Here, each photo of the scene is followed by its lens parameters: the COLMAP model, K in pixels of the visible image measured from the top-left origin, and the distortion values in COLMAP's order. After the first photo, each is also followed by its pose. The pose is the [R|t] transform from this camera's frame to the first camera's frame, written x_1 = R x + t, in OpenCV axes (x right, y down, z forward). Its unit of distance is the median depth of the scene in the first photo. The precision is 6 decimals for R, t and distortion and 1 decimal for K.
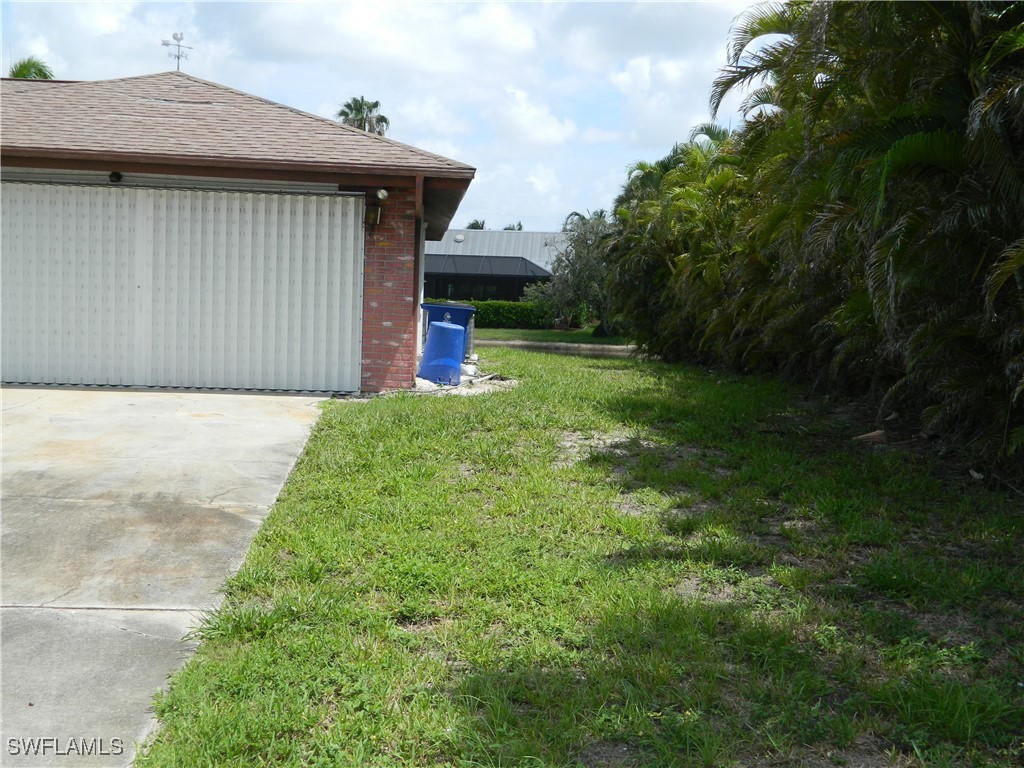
lens RADIAL K [[1233.9, 0, 510.3], [0, 1233.9, 378.0], [0, 0, 1]] dist [0.022529, 0.000000]
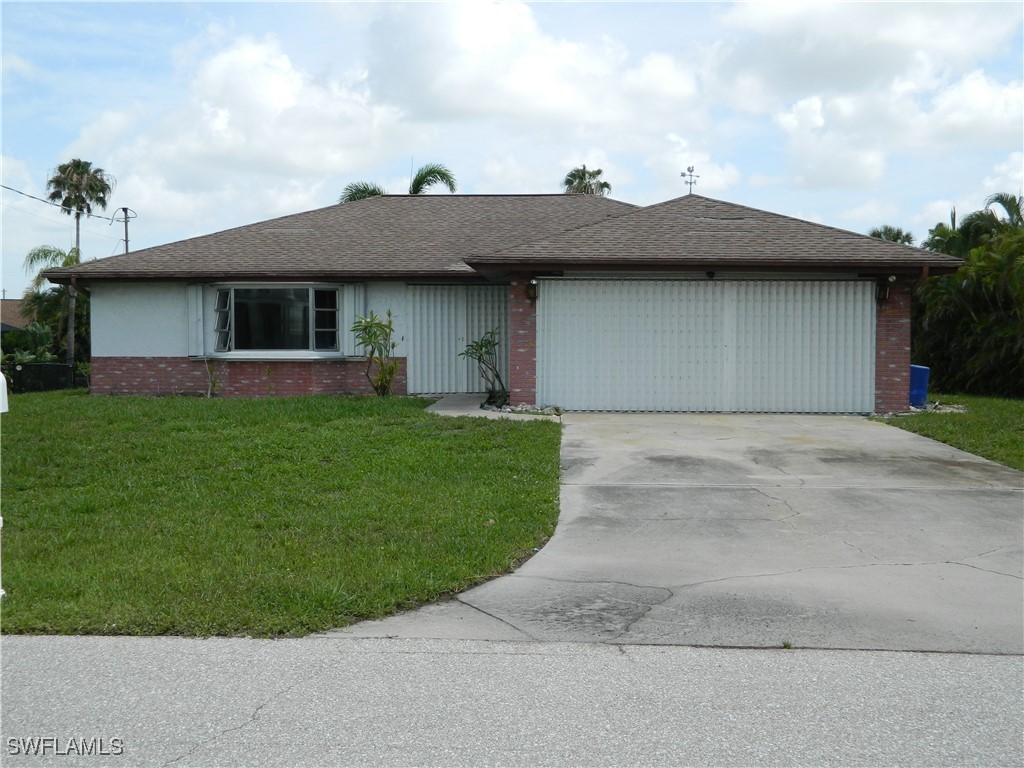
lens RADIAL K [[1233.9, 0, 511.0], [0, 1233.9, 388.6], [0, 0, 1]] dist [0.022529, 0.000000]
pose [[0.990207, -0.023367, -0.137635, -0.350683], [0.018866, 0.999247, -0.033919, 0.024373], [0.138324, 0.030990, 0.989902, -0.523036]]
